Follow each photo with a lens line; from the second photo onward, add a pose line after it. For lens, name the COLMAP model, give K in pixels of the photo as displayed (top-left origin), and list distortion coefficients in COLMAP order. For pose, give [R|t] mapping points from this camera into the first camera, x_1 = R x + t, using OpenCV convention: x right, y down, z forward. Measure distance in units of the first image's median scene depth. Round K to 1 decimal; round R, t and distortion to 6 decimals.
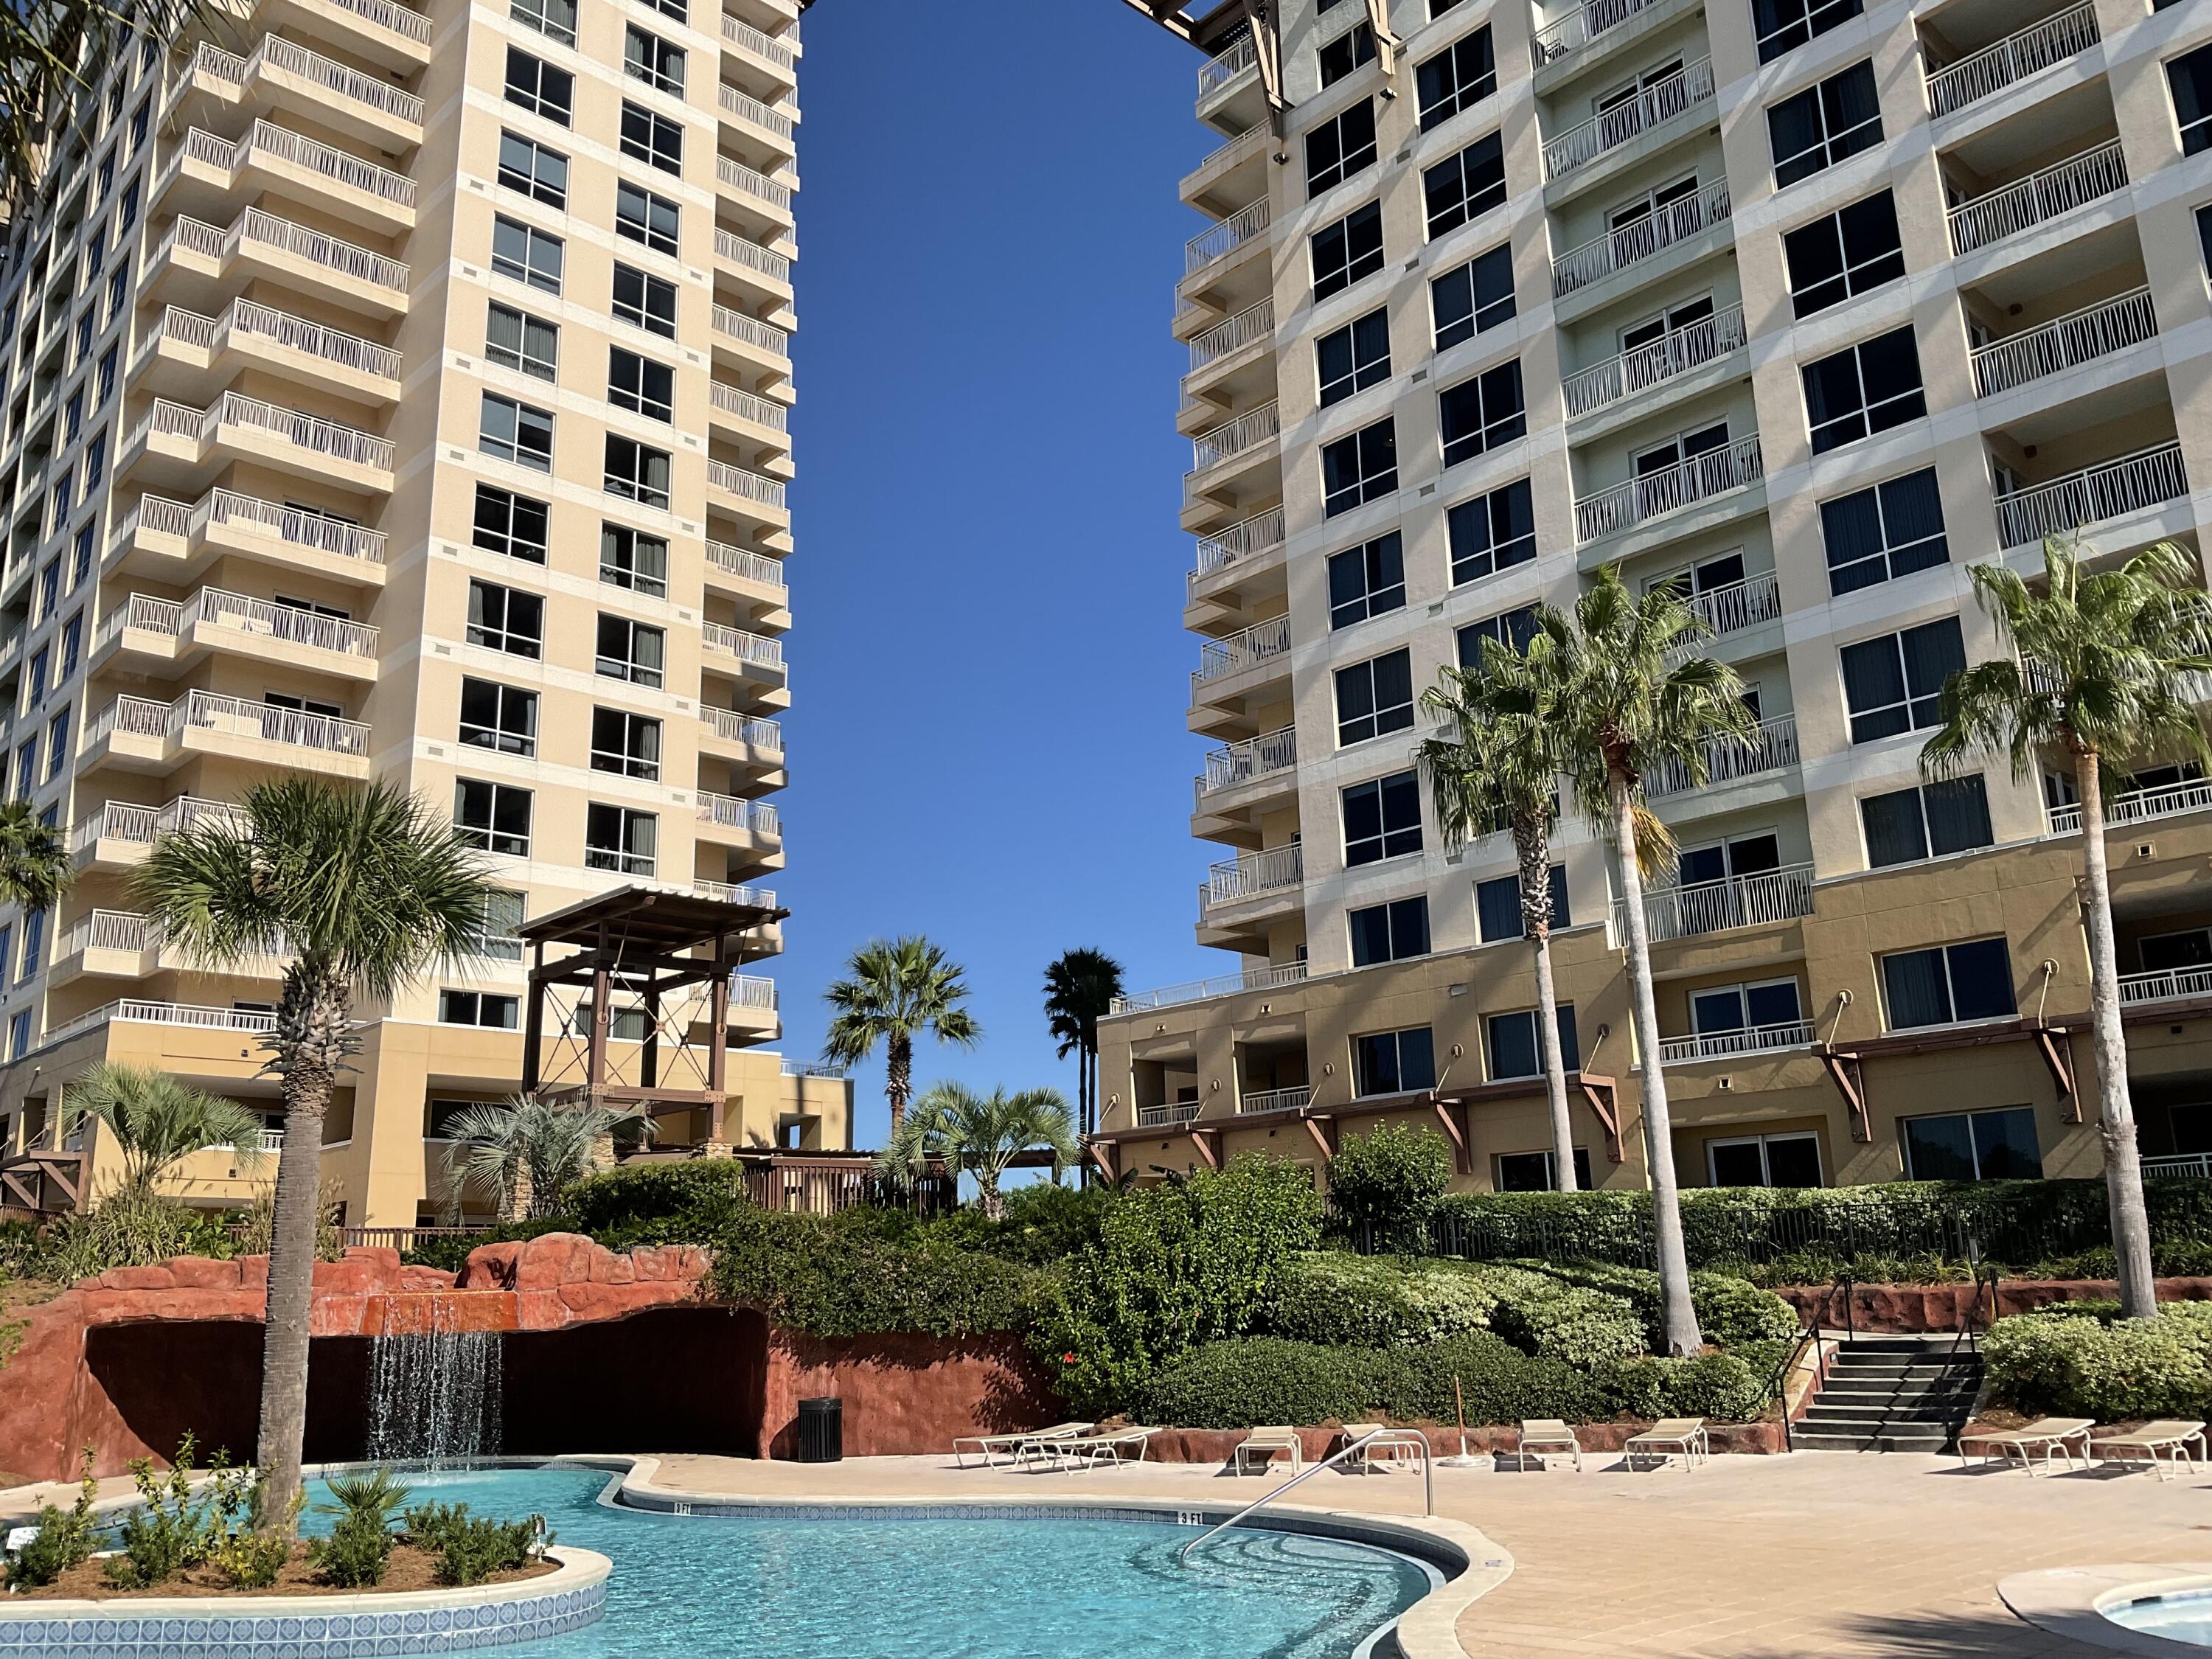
lens RADIAL K [[1833.7, 0, 1106.0], [0, 1833.7, 829.5], [0, 0, 1]] dist [0.107861, -0.203592]
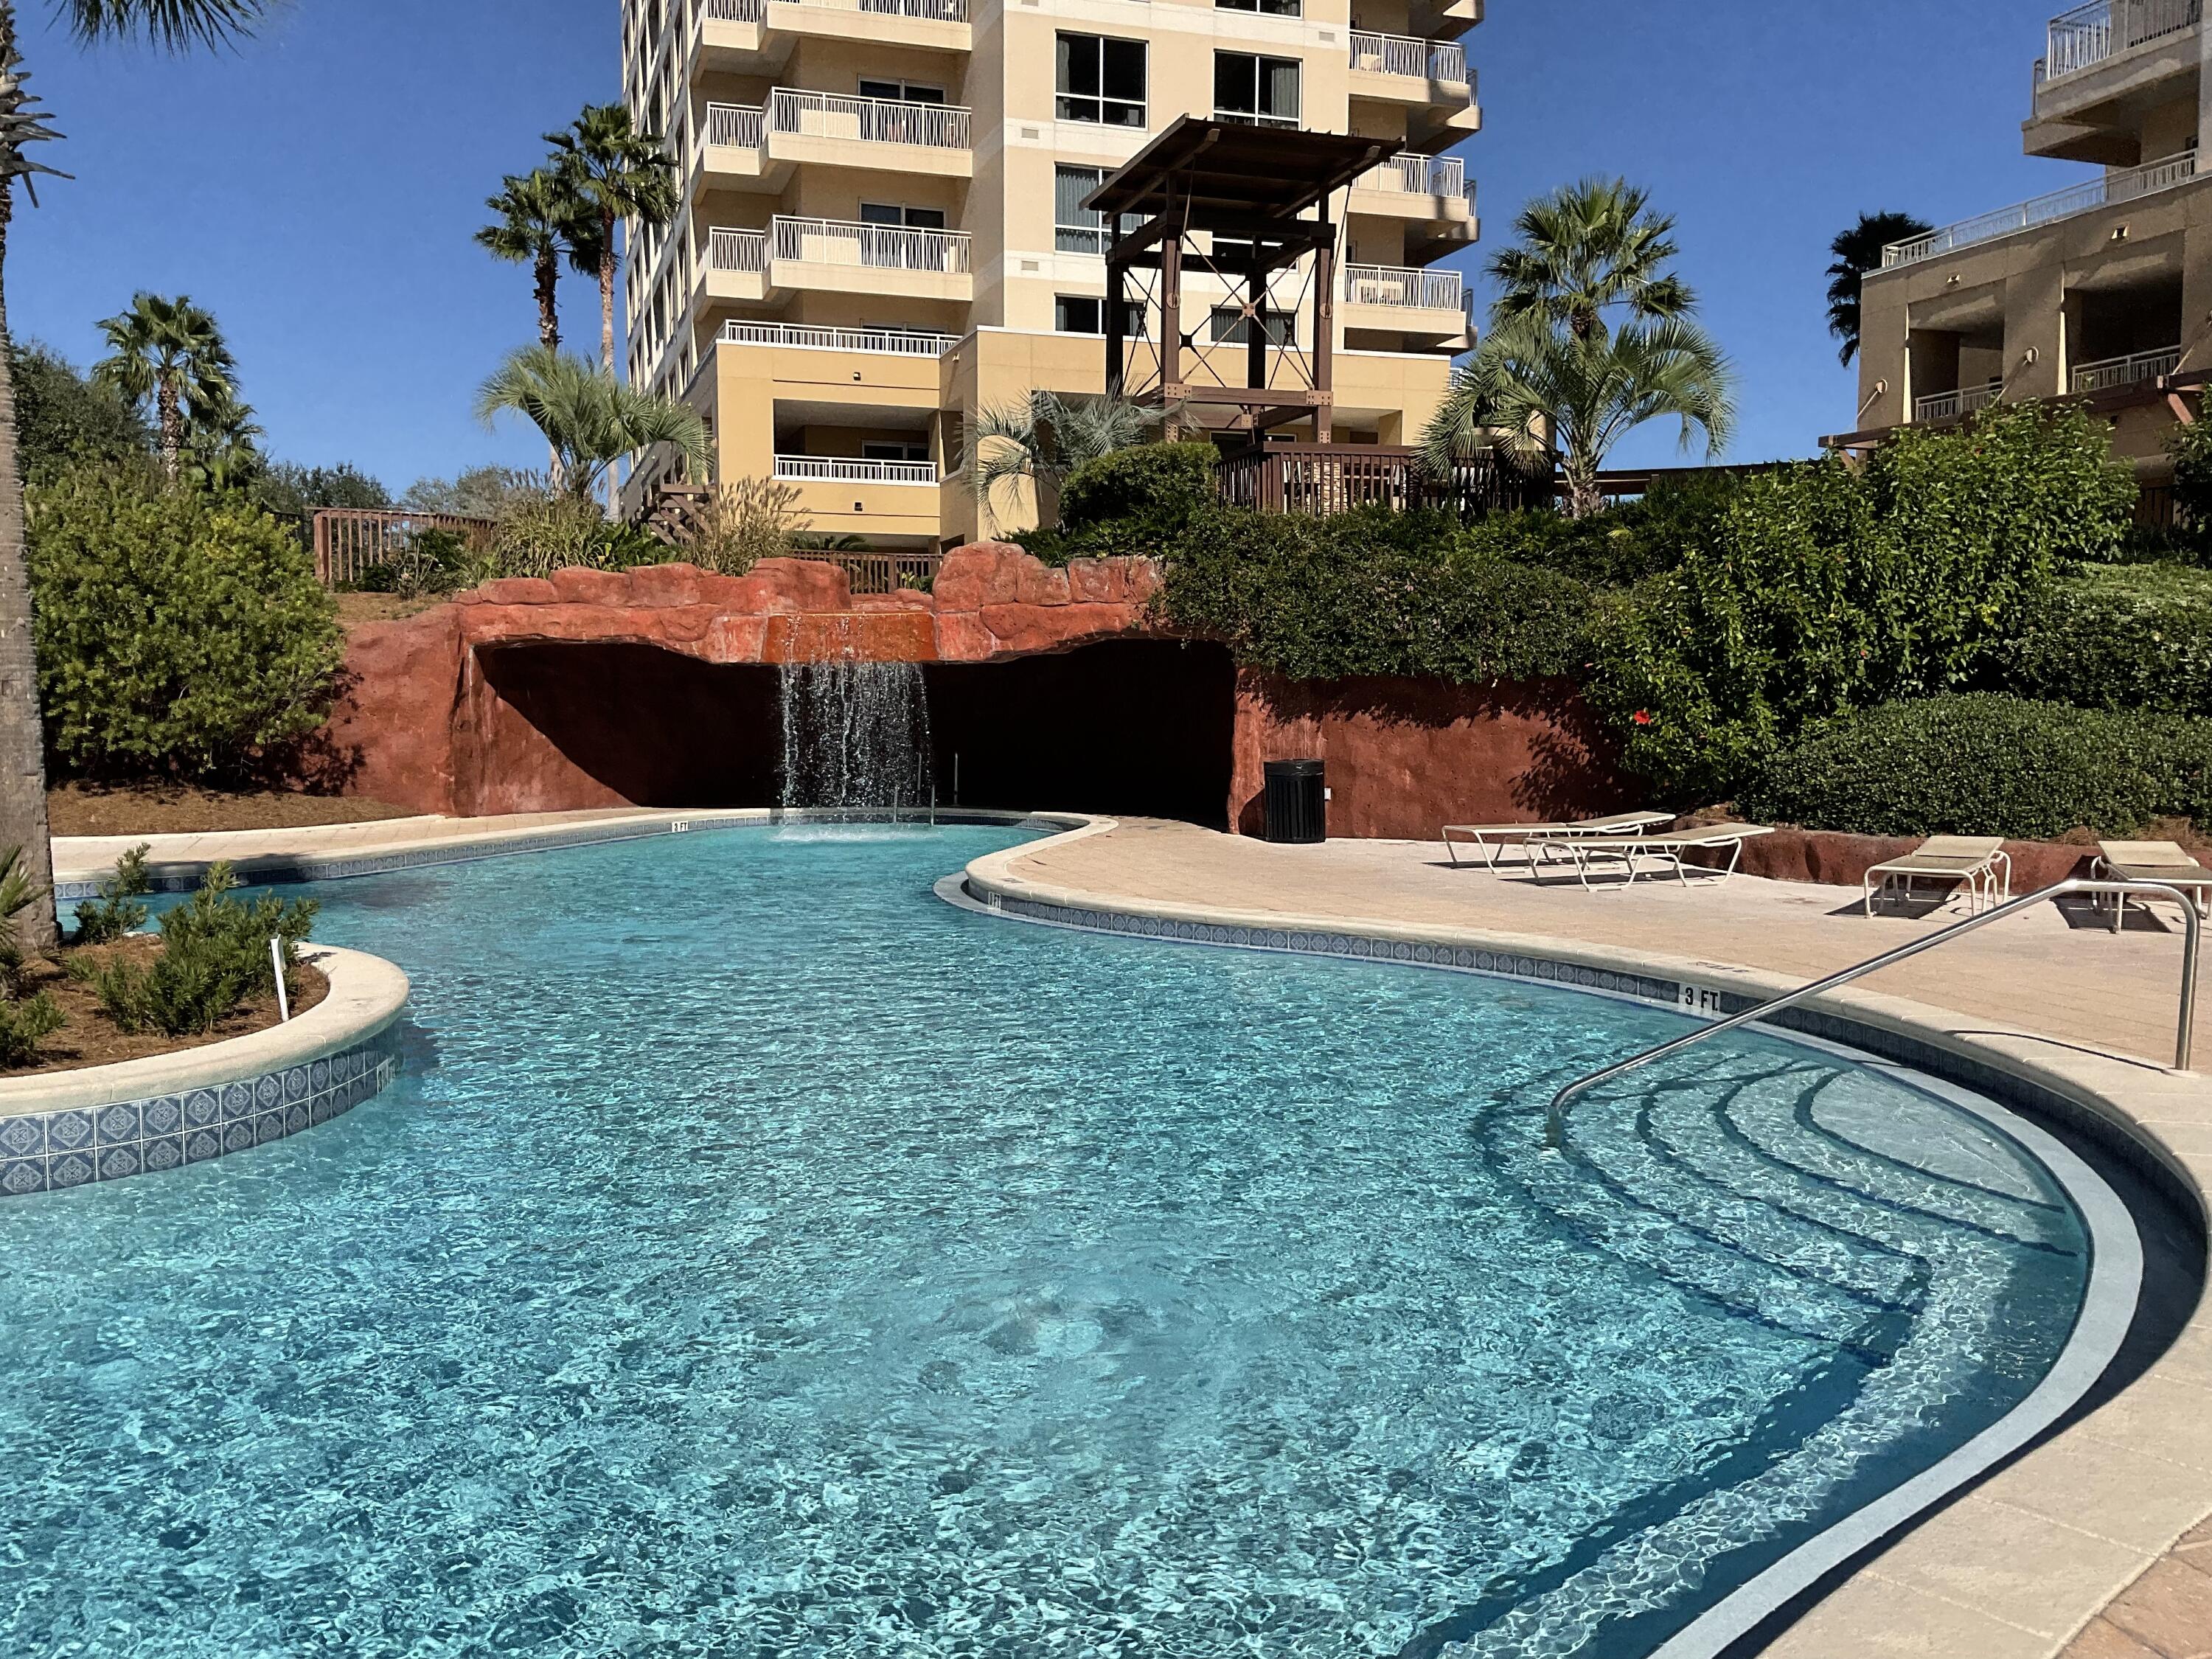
lens RADIAL K [[1779.2, 0, 1100.8], [0, 1779.2, 886.8], [0, 0, 1]] dist [0.057342, -0.097851]
pose [[0.901791, 0.070152, -0.426440, 0.078077], [0.090601, 0.934122, 0.345263, 0.102662], [0.422568, -0.349991, 0.836028, 0.357200]]
